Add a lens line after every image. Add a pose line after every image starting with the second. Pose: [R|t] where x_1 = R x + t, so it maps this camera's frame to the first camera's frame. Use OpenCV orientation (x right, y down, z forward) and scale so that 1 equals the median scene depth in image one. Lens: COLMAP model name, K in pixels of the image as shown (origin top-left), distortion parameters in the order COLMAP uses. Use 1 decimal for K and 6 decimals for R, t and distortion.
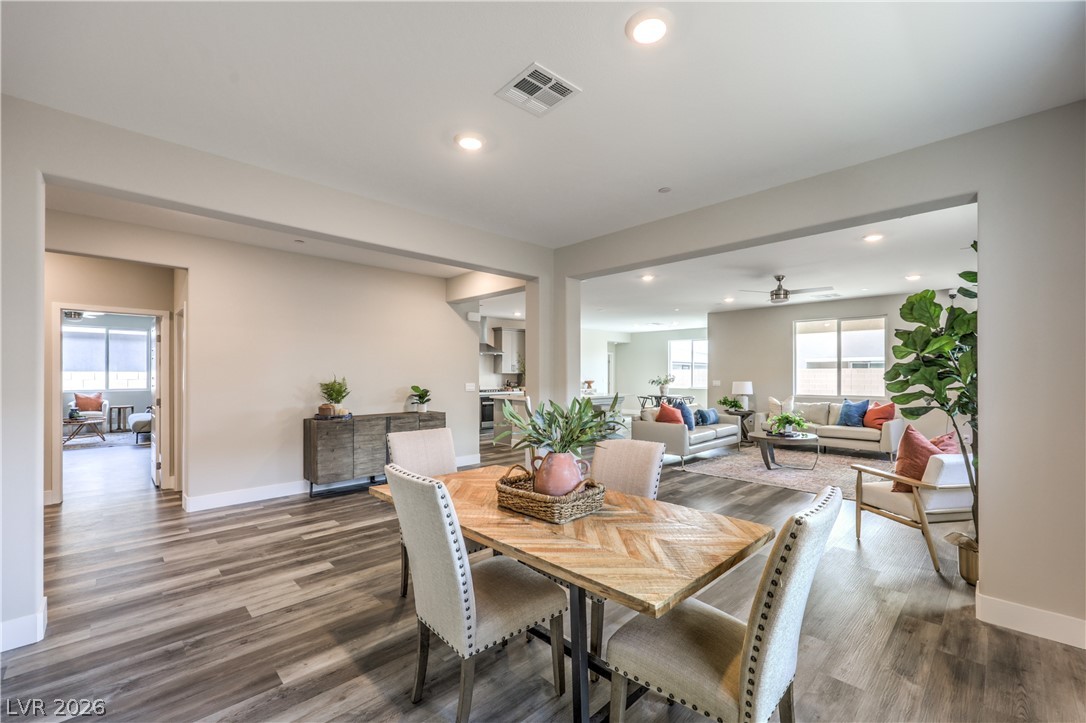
lens RADIAL K [[447.6, 0, 546.6], [0, 447.6, 368.4], [0, 0, 1]] dist [0.001684, -0.000016]
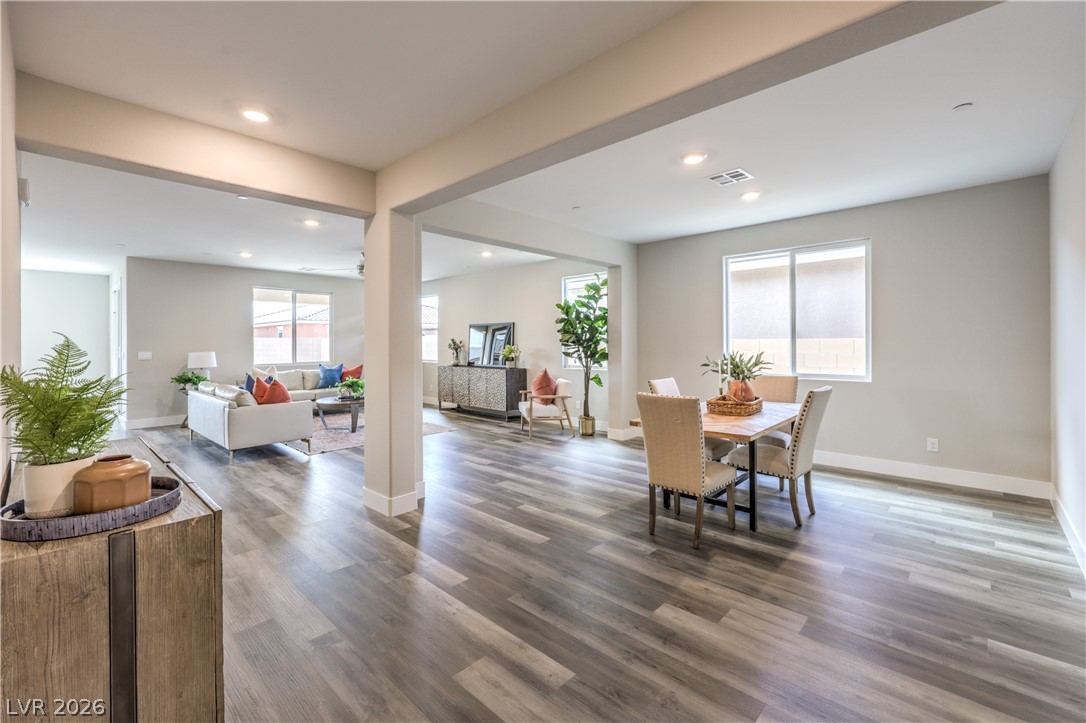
lens RADIAL K [[462.0, 0, 531.9], [0, 462.0, 342.4], [0, 0, 1]] dist [0.000228, 0.000379]
pose [[-0.028792, 0.000586, 0.999585, -0.457602], [-0.007026, 0.999975, -0.000788, 0.009009], [-0.999561, -0.007046, -0.028787, 0.466796]]
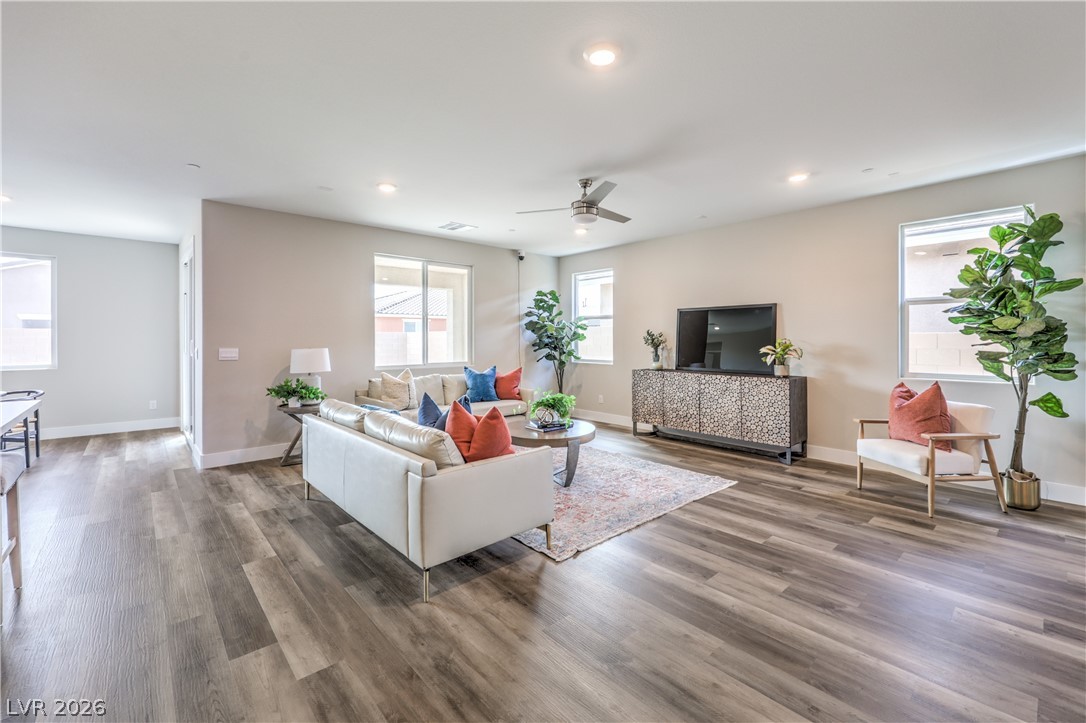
lens RADIAL K [[461.8, 0, 543.6], [0, 461.8, 337.5], [0, 0, 1]] dist [0.001223, -0.000070]
pose [[0.045440, 0.001967, 0.998965, -0.108030], [-0.008725, 0.999961, -0.001572, 0.015675], [-0.998929, -0.008644, 0.045456, 0.765131]]
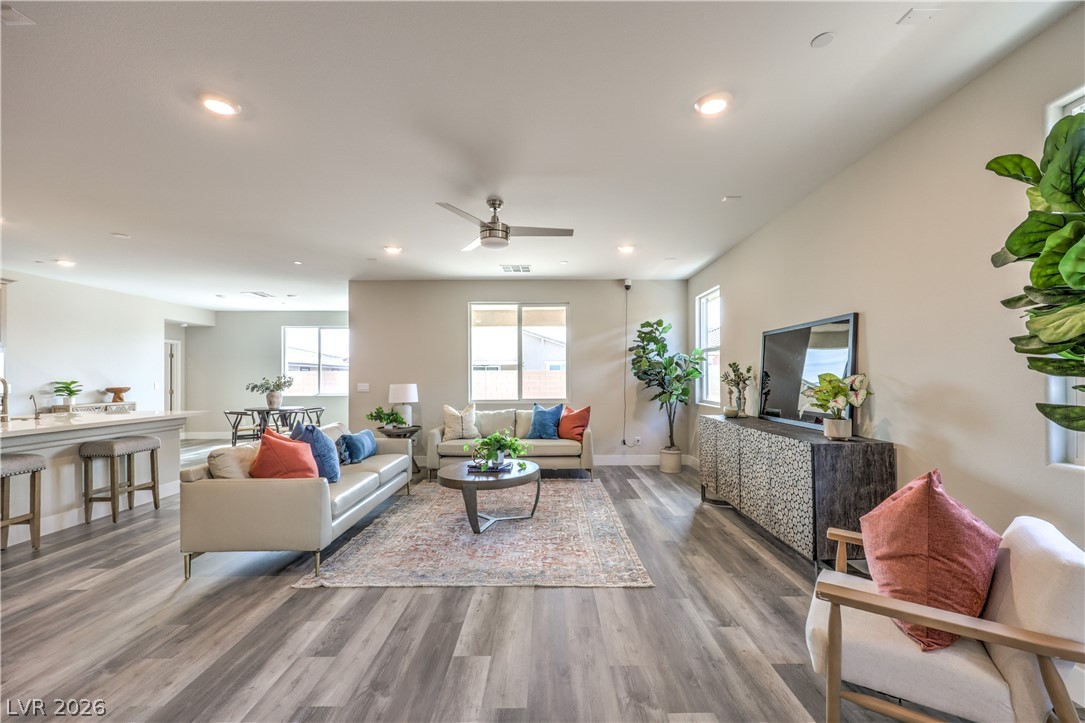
lens RADIAL K [[449.2, 0, 547.6], [0, 449.2, 376.5], [0, 0, 1]] dist [-0.000155, 0.000248]
pose [[0.697279, -0.001462, 0.716799, 0.110481], [-0.003610, 0.999978, 0.005552, 0.014792], [-0.716791, -0.006459, 0.697258, 0.404511]]
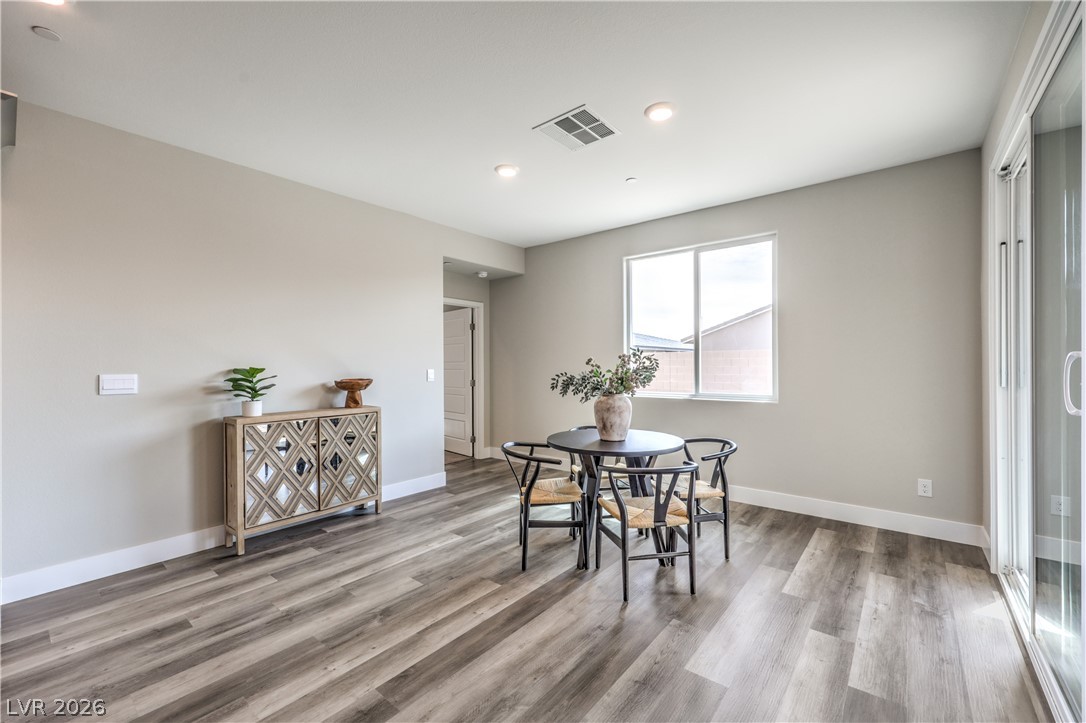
lens RADIAL K [[434.3, 0, 560.2], [0, 434.3, 378.1], [0, 0, 1]] dist [-0.000774, -0.000186]
pose [[0.991305, -0.012471, 0.130989, 0.303710], [0.007019, 0.999093, 0.042005, 0.025416], [-0.131394, -0.040720, 0.990493, 1.152061]]
